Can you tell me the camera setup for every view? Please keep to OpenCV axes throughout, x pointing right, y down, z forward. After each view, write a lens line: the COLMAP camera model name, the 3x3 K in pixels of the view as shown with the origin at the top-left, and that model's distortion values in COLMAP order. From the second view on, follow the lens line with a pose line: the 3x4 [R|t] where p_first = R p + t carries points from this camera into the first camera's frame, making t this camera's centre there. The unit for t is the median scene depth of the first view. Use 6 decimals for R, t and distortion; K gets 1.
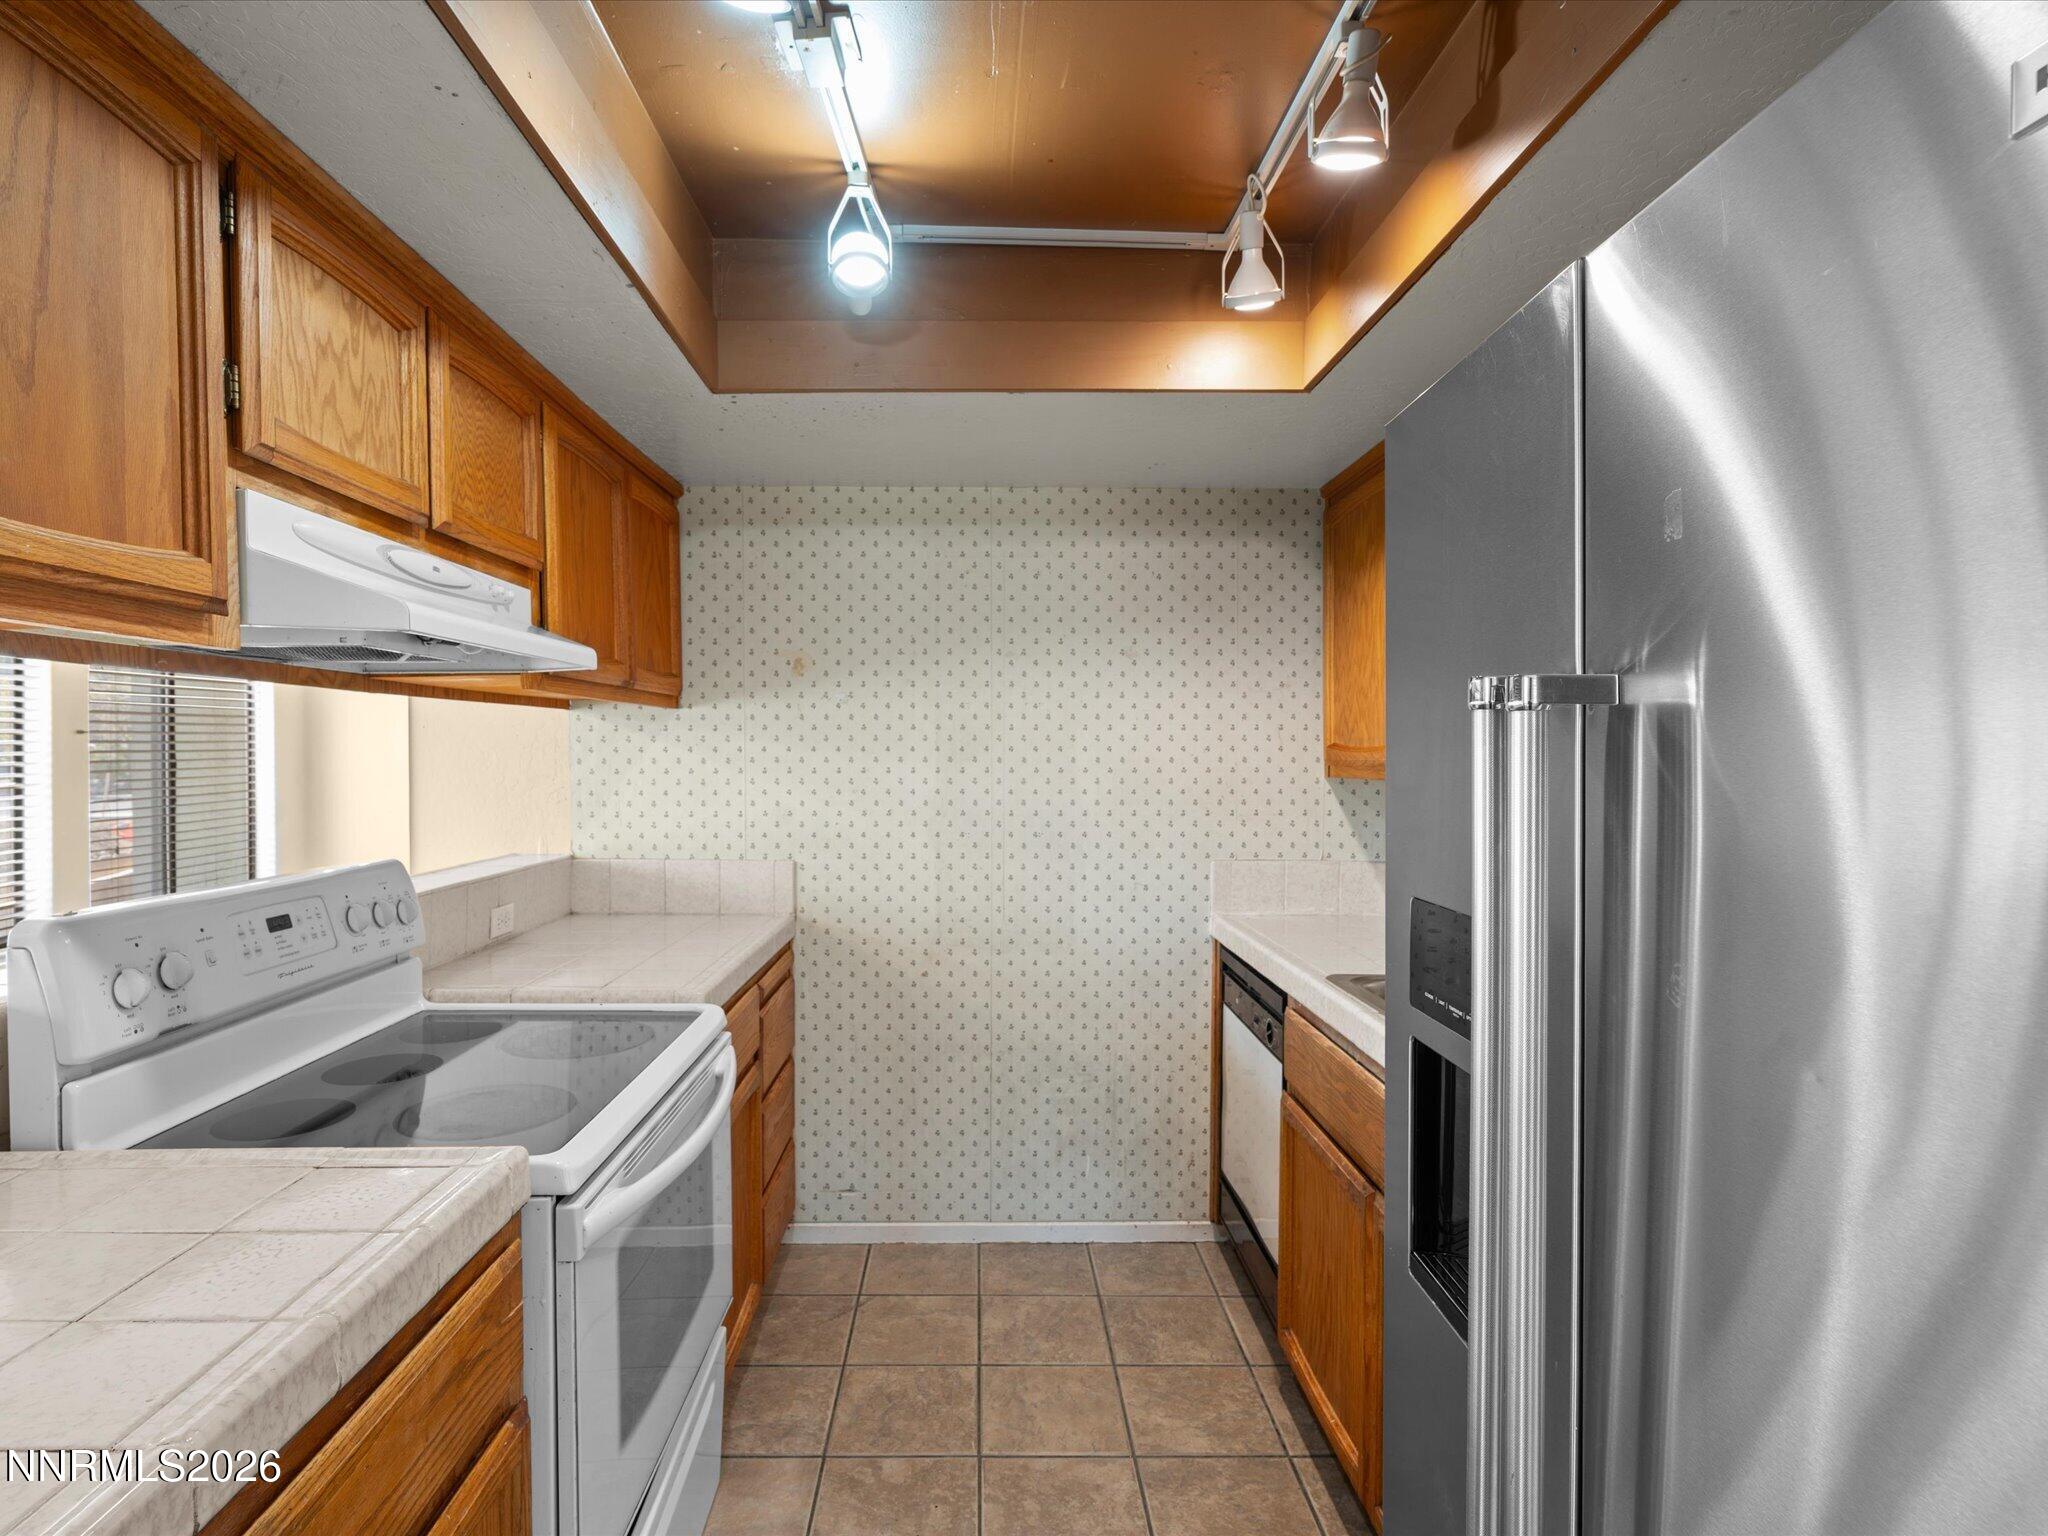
lens RADIAL K [[1036.6, 0, 992.7], [0, 1036.6, 765.9], [0, 0, 1]] dist [-0.003526, 0.002285]
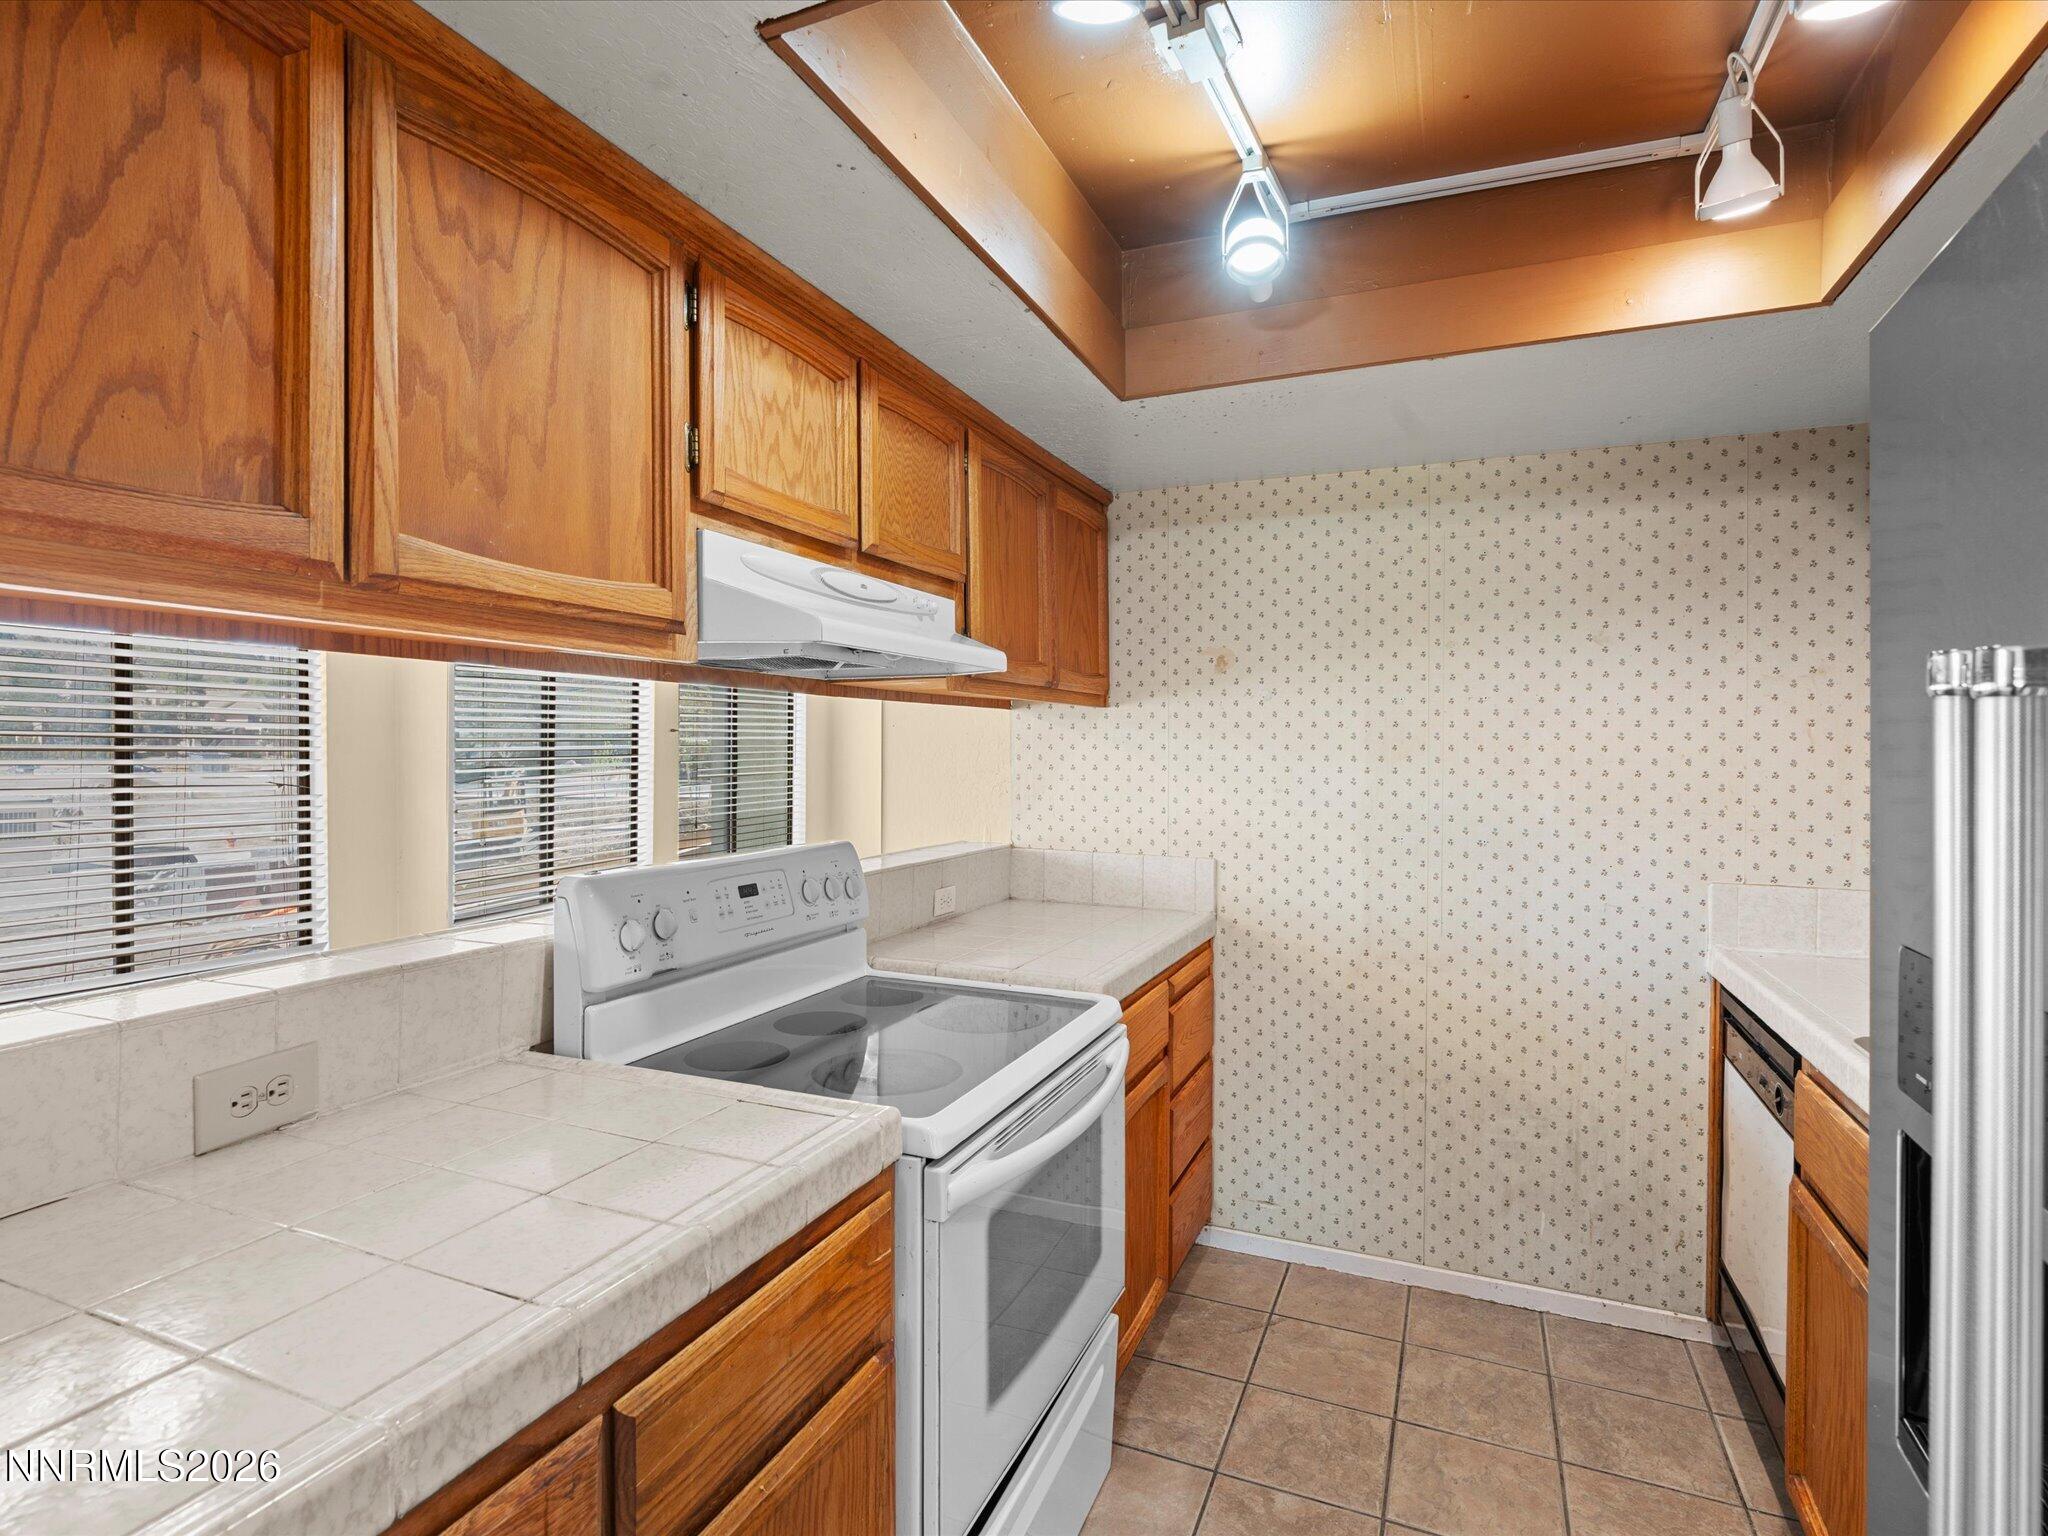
lens RADIAL K [[1036.6, 0, 1032.1], [0, 1036.6, 749.5], [0, 0, 1]] dist [-0.003526, 0.002285]
pose [[0.916837, 0.005972, -0.399216, 0.059714], [-0.011544, 0.999867, -0.011555, -0.000331], [0.399094, 0.015203, 0.916784, 0.024127]]
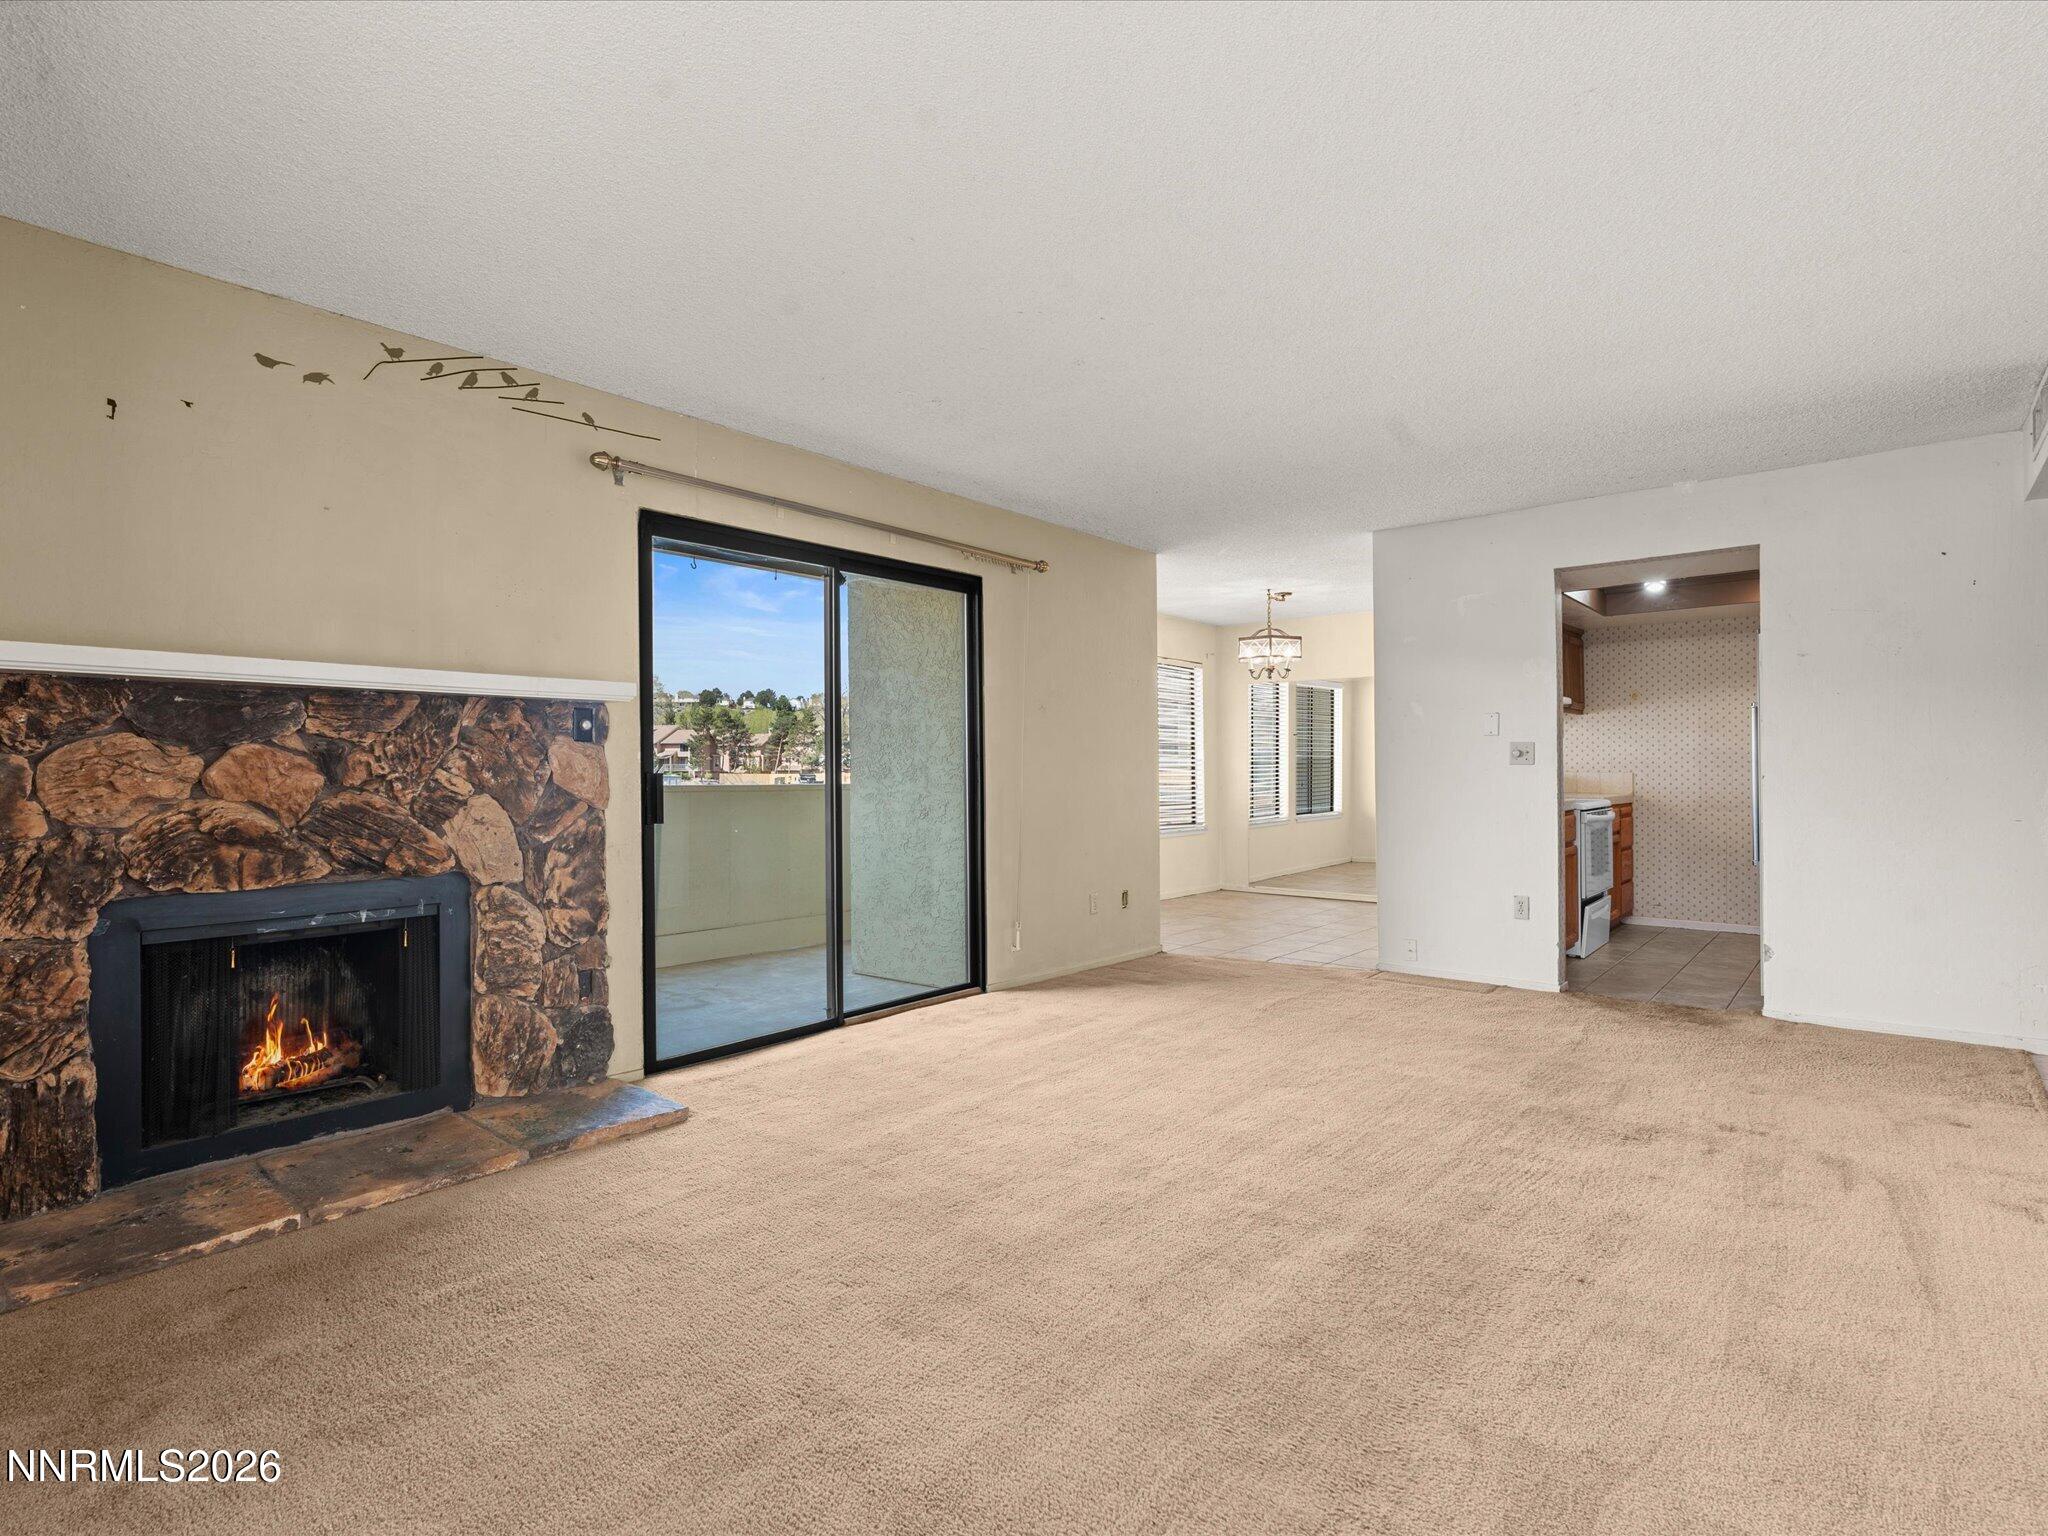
lens RADIAL K [[1036.6, 0, 1015.6], [0, 1036.6, 763.1], [0, 0, 1]] dist [-0.003526, 0.002285]
pose [[0.752647, -0.005655, -0.658399, 0.470674], [-0.006662, 0.999847, -0.016203, 0.164033], [0.658390, 0.016581, 0.752494, -2.630891]]
